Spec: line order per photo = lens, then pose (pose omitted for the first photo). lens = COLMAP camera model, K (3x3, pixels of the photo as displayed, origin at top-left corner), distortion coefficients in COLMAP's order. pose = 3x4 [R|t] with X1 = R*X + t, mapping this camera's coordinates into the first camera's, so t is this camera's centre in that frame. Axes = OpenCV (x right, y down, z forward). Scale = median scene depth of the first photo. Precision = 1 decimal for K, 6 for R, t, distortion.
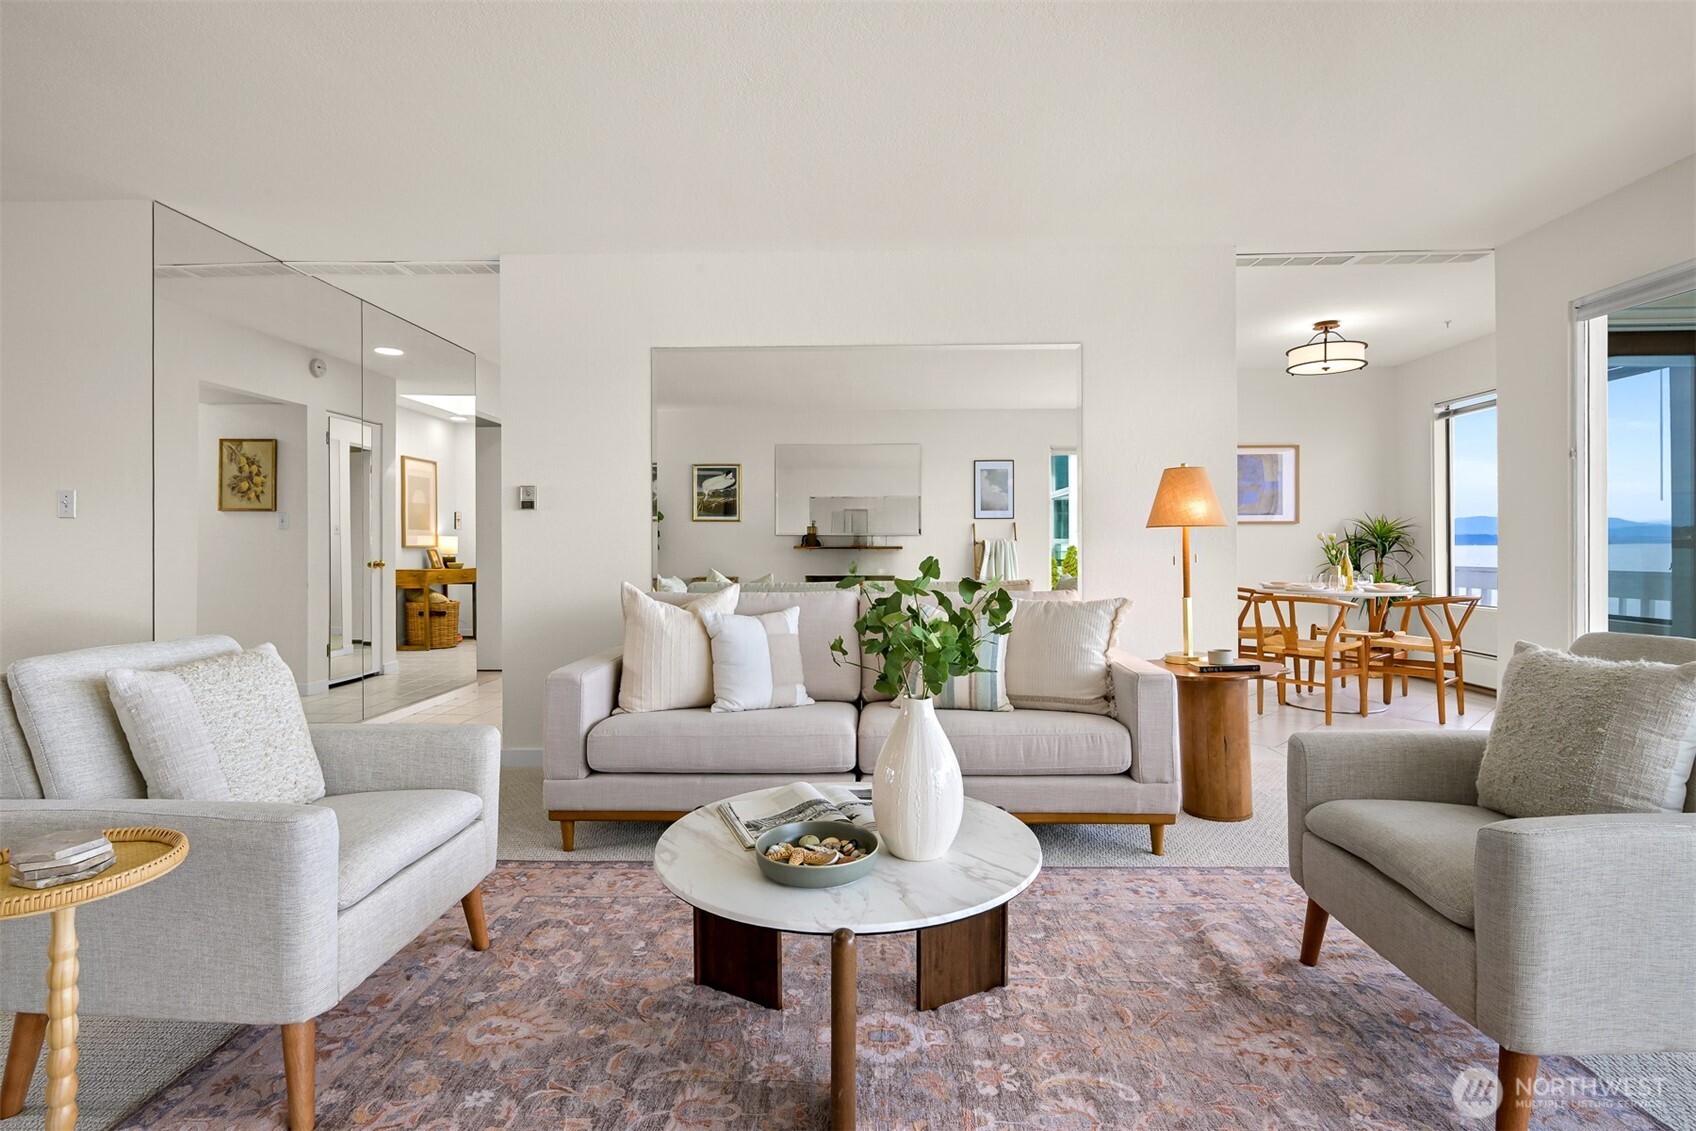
lens RADIAL K [[816.6, 0, 849.3], [0, 816.6, 551.5], [0, 0, 1]] dist [-0.003526, 0.000241]
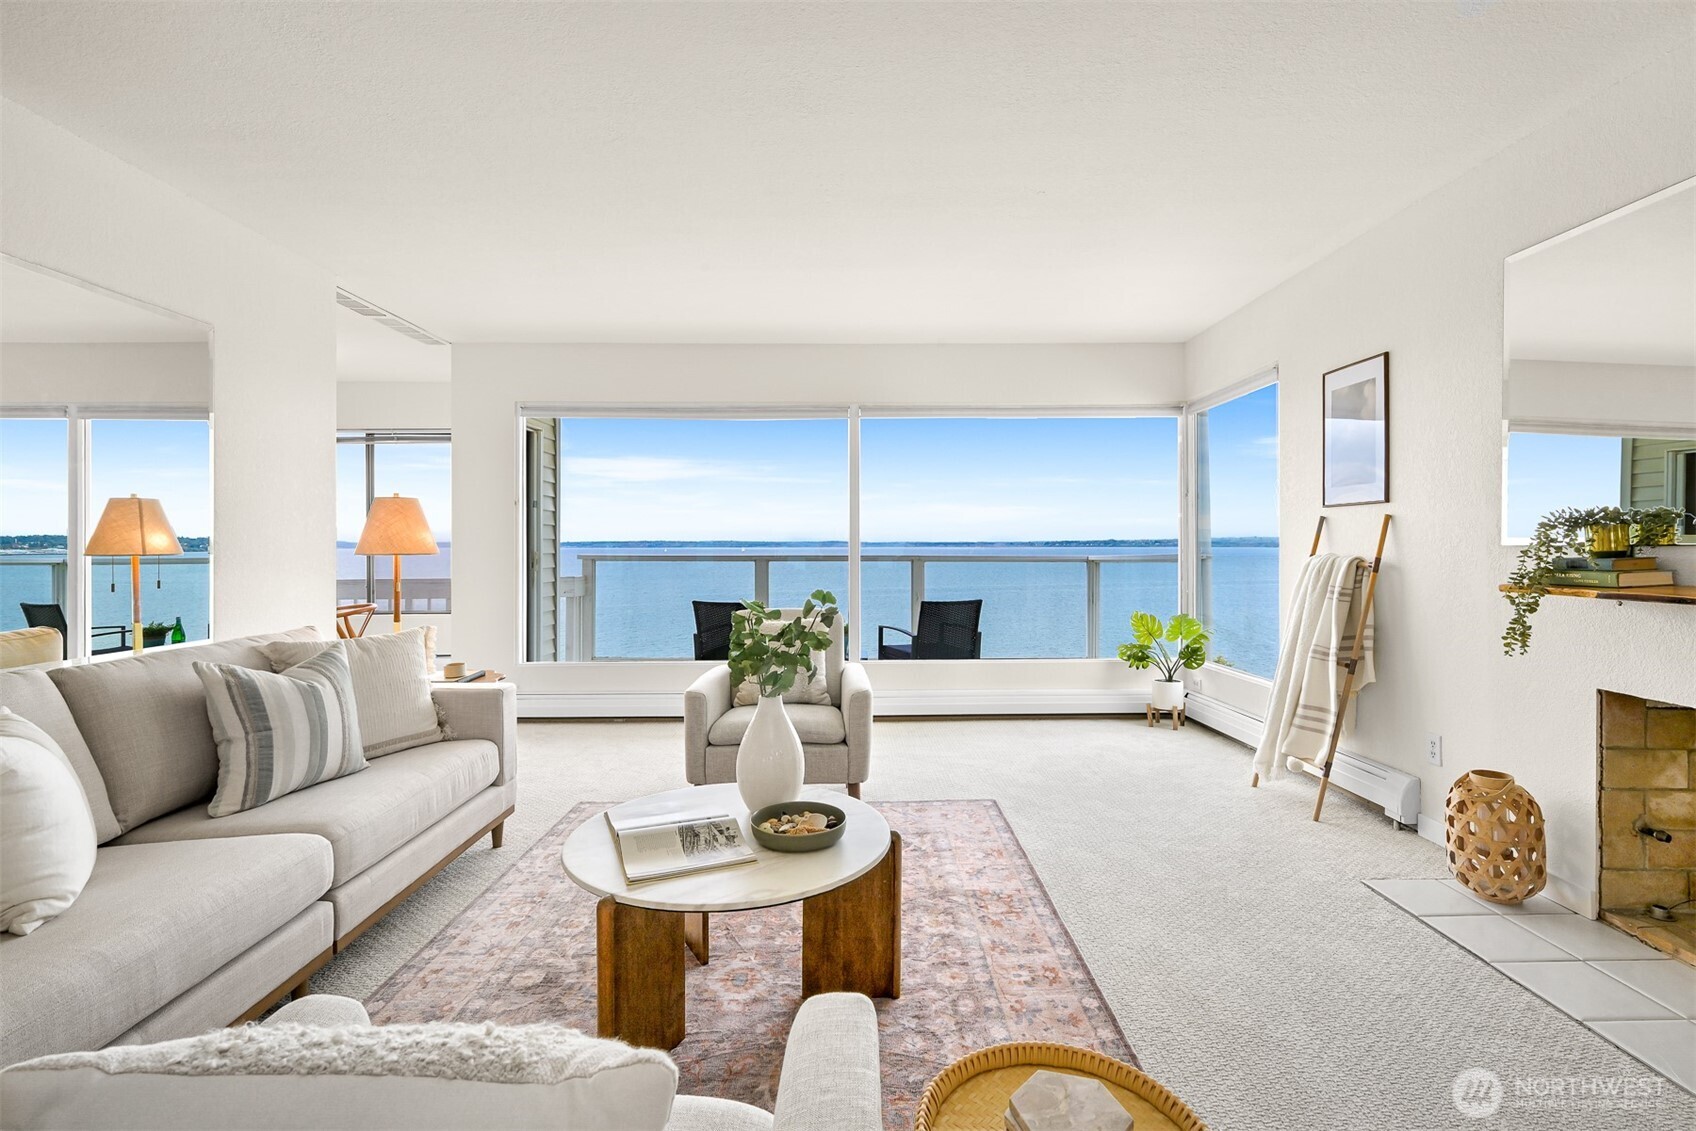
lens RADIAL K [[772.1, 0, 870.8], [0, 772.1, 549.7], [0, 0, 1]] dist [-0.008397, 0.002904]
pose [[-0.060126, -0.001150, 0.998190, -0.664098], [0.009838, 0.999950, 0.001744, -0.034663], [-0.998142, 0.009925, -0.060112, 0.504285]]
